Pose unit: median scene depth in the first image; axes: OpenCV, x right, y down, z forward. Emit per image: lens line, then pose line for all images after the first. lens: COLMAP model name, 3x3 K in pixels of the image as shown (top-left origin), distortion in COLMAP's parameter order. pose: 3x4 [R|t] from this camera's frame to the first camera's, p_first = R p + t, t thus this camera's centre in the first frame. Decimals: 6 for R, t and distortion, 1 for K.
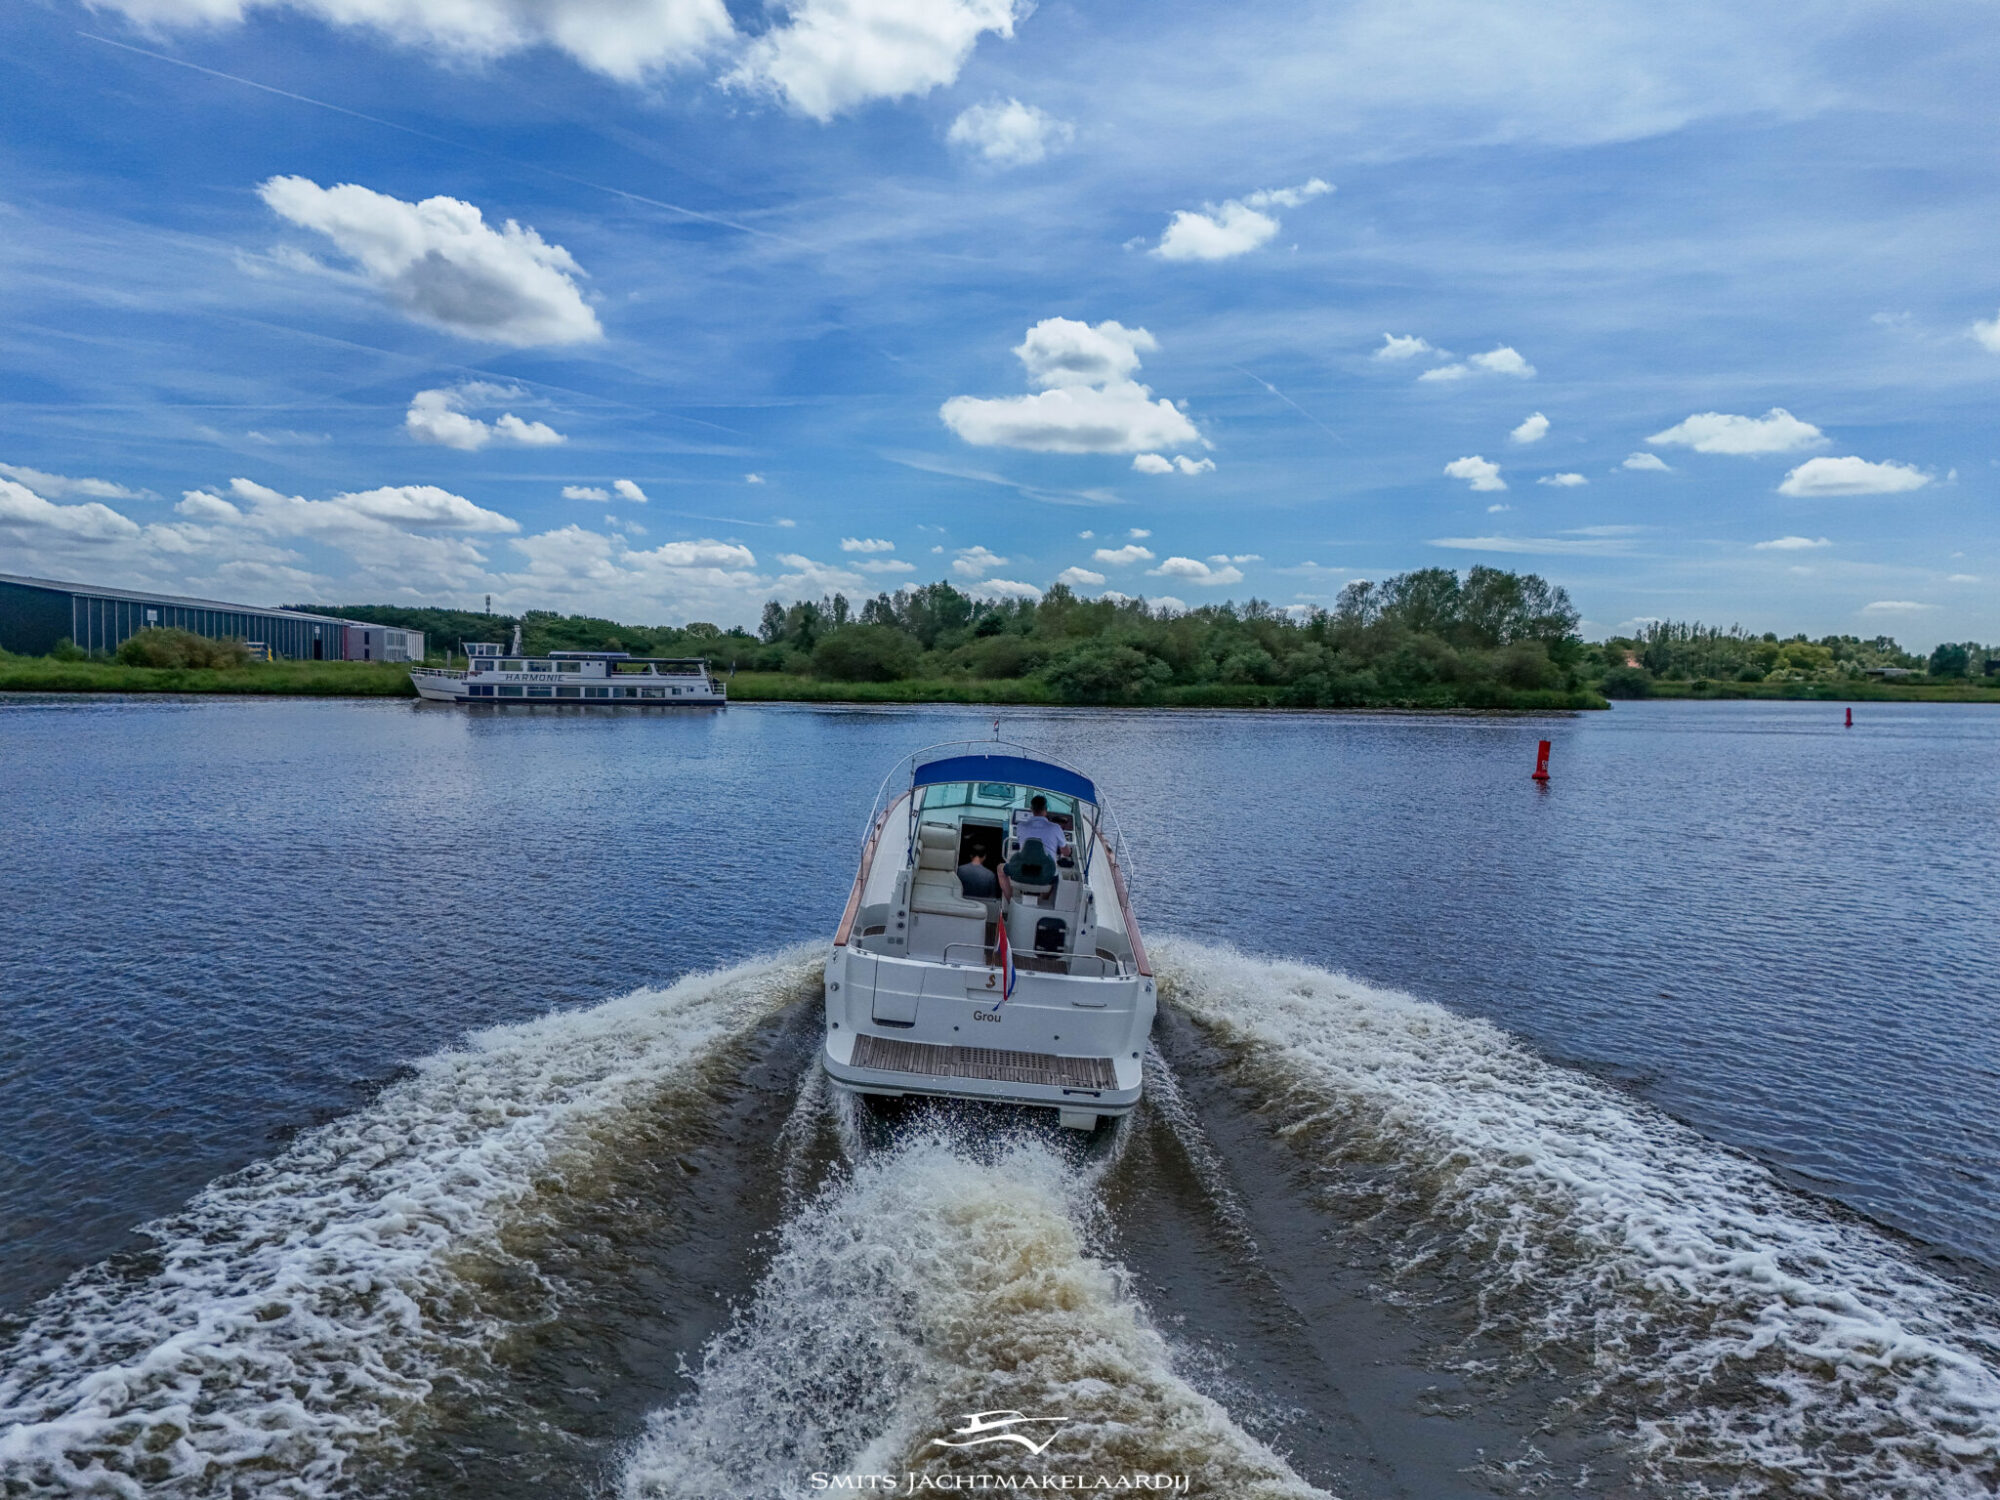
lens RADIAL K [[1444.4, 0, 1008.2], [0, 1444.4, 741.6], [0, 0, 1]] dist [0.055546, -0.051477]
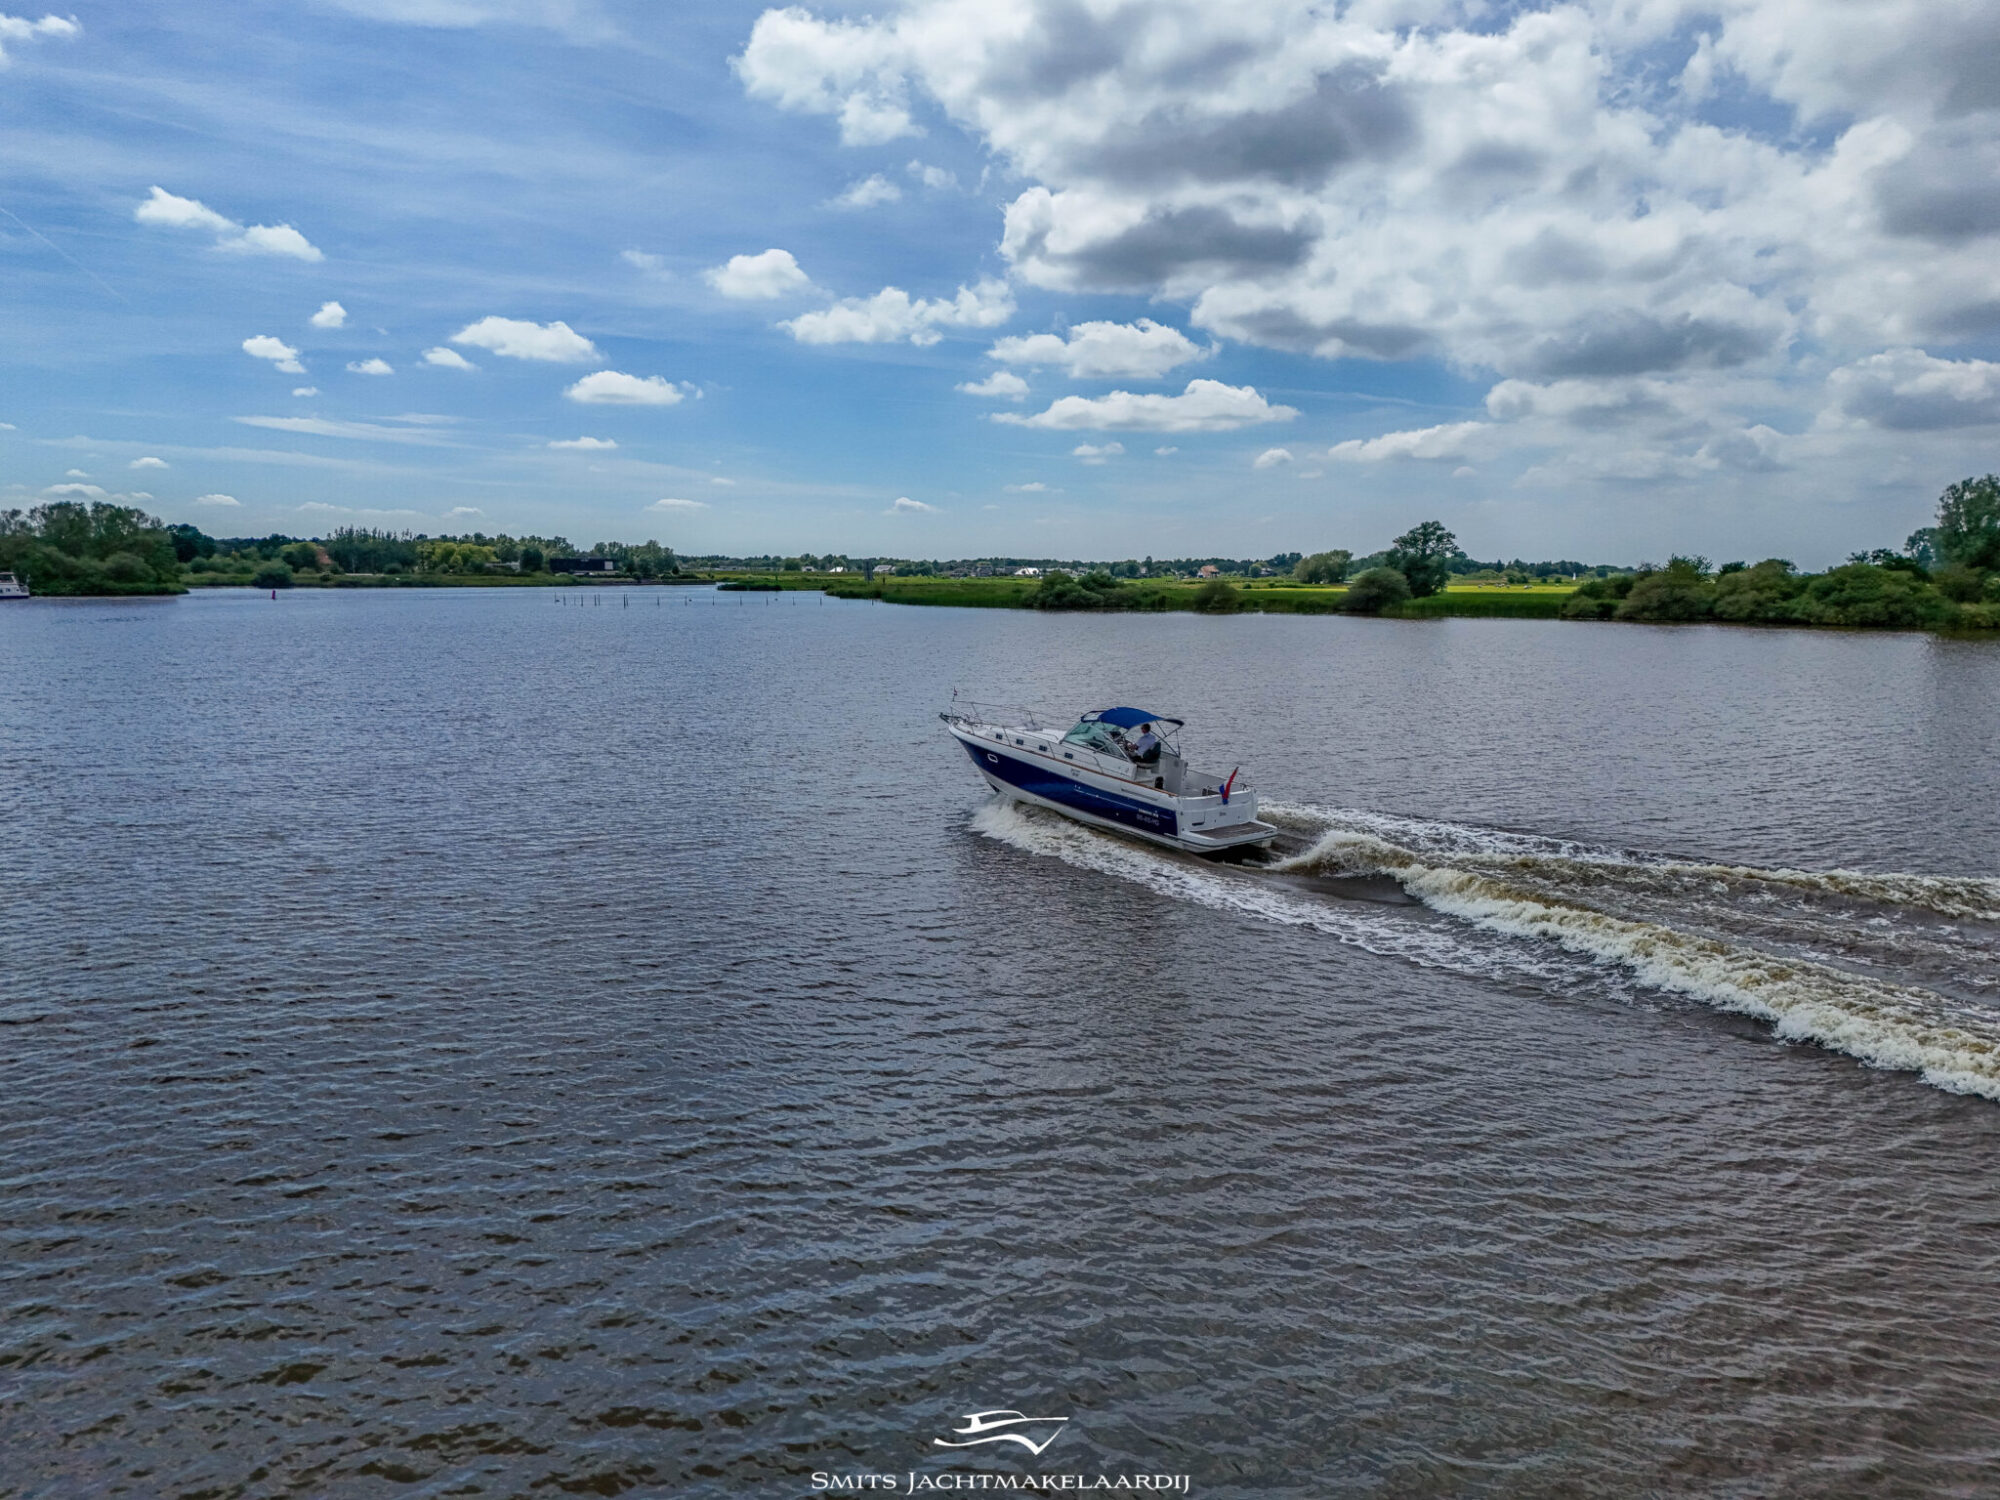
lens RADIAL K [[1452.4, 0, 1000.0], [0, 1452.4, 750.0], [0, 0, 1]] dist [0.004551, -0.048131]
pose [[0.731320, -0.088671, 0.676246, -0.013753], [0.032823, 0.994940, 0.094962, 0.012854], [-0.681245, -0.047251, 0.730529, -0.390670]]
